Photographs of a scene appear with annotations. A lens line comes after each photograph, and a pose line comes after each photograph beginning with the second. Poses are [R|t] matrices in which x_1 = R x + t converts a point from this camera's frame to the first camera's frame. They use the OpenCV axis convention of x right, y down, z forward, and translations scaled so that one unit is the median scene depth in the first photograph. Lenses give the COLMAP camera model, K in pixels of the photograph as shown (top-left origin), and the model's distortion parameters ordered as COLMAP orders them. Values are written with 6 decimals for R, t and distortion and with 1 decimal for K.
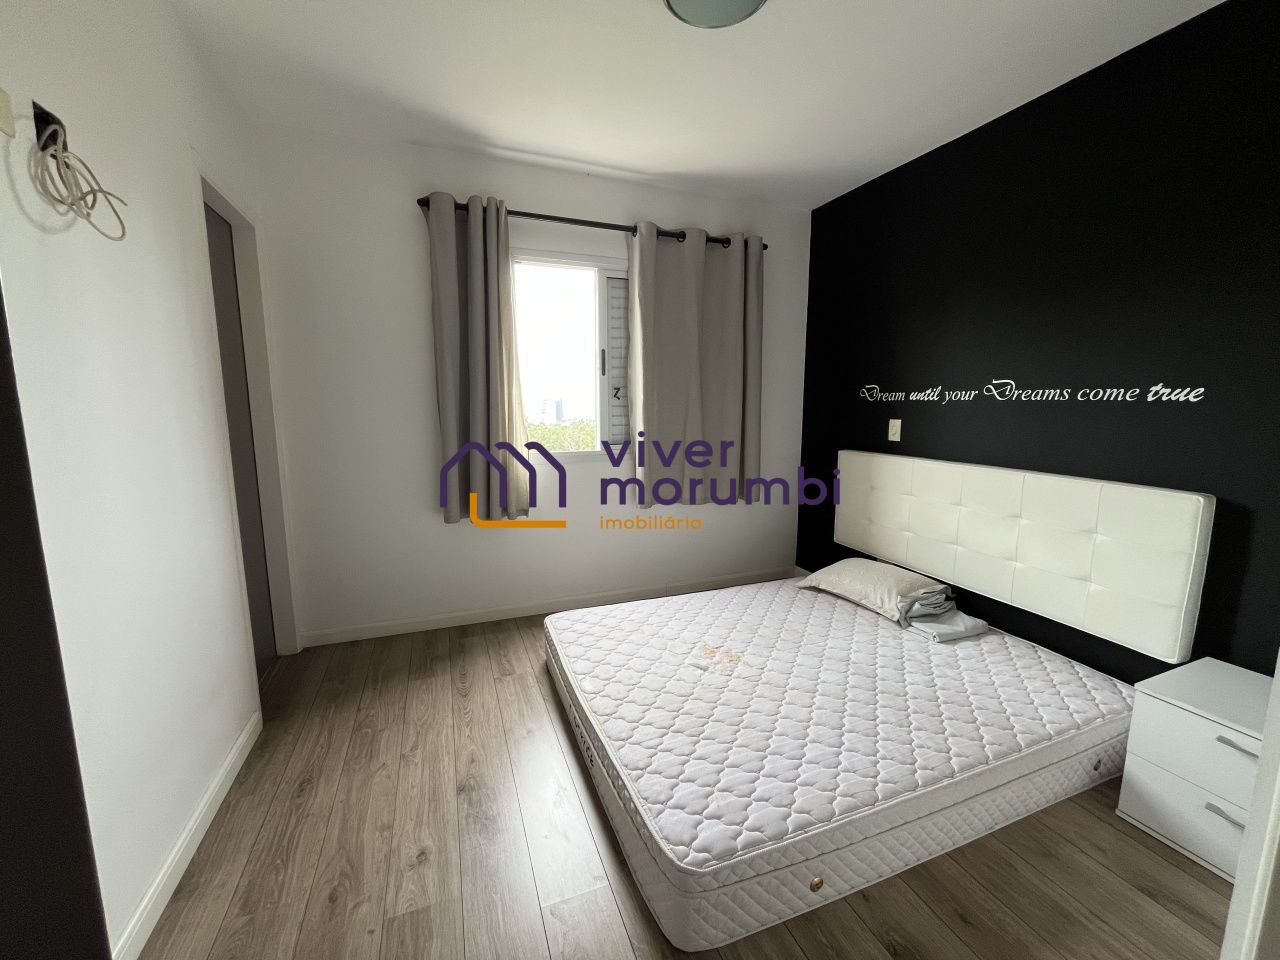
lens RADIAL K [[517.7, 0, 640.0], [0, 517.7, 479.3], [0, 0, 1]] dist [-0.001534, -0.001182]
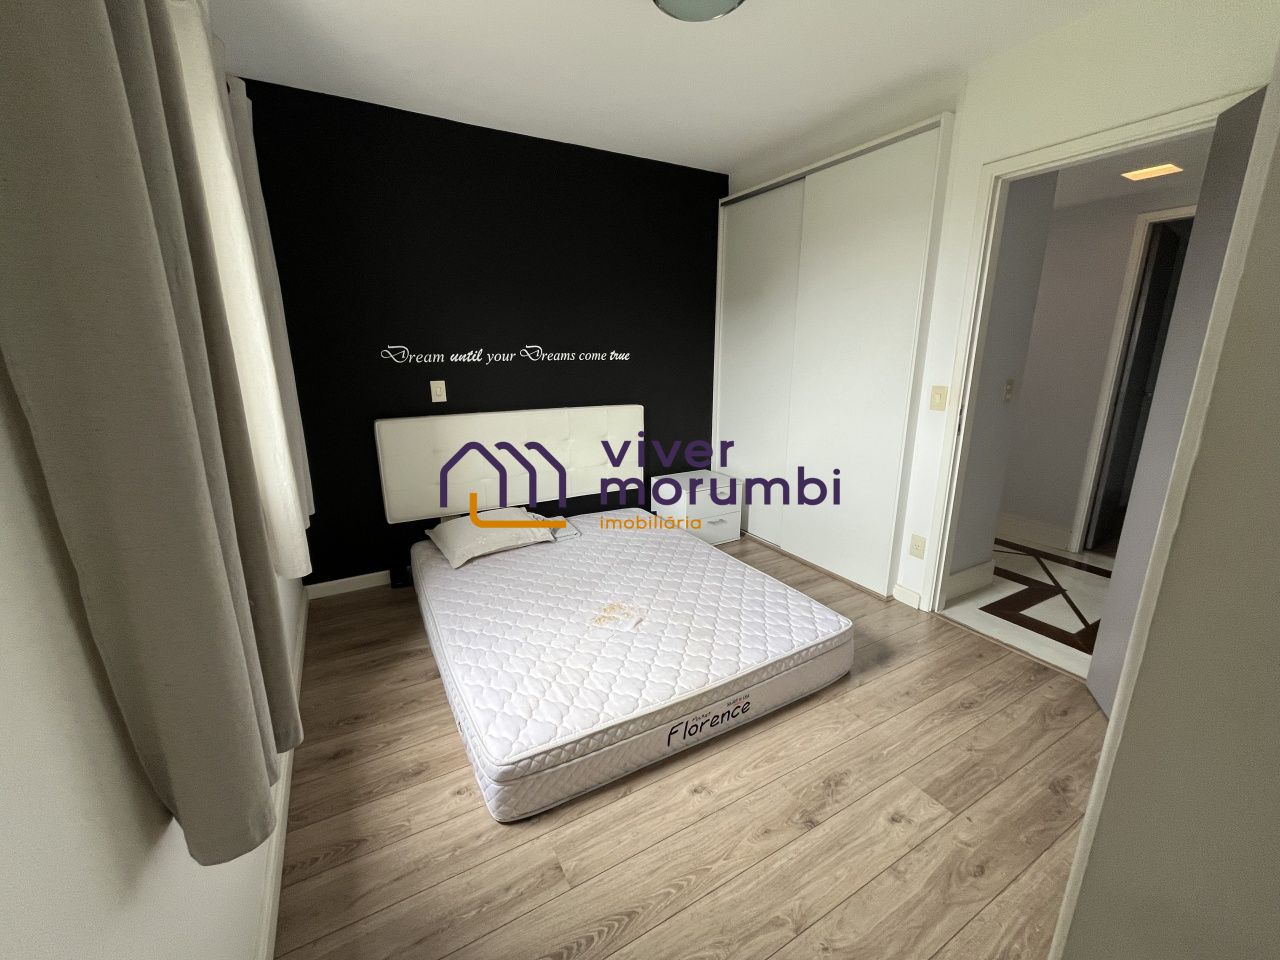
lens RADIAL K [[517.7, 0, 638.7], [0, 517.7, 477.9], [0, 0, 1]] dist [-0.001534, -0.001182]
pose [[-0.144249, -0.242576, 0.959348, -0.854116], [0.148453, 0.953211, 0.263346, -0.205504], [-0.978342, 0.180406, -0.101489, 1.075324]]
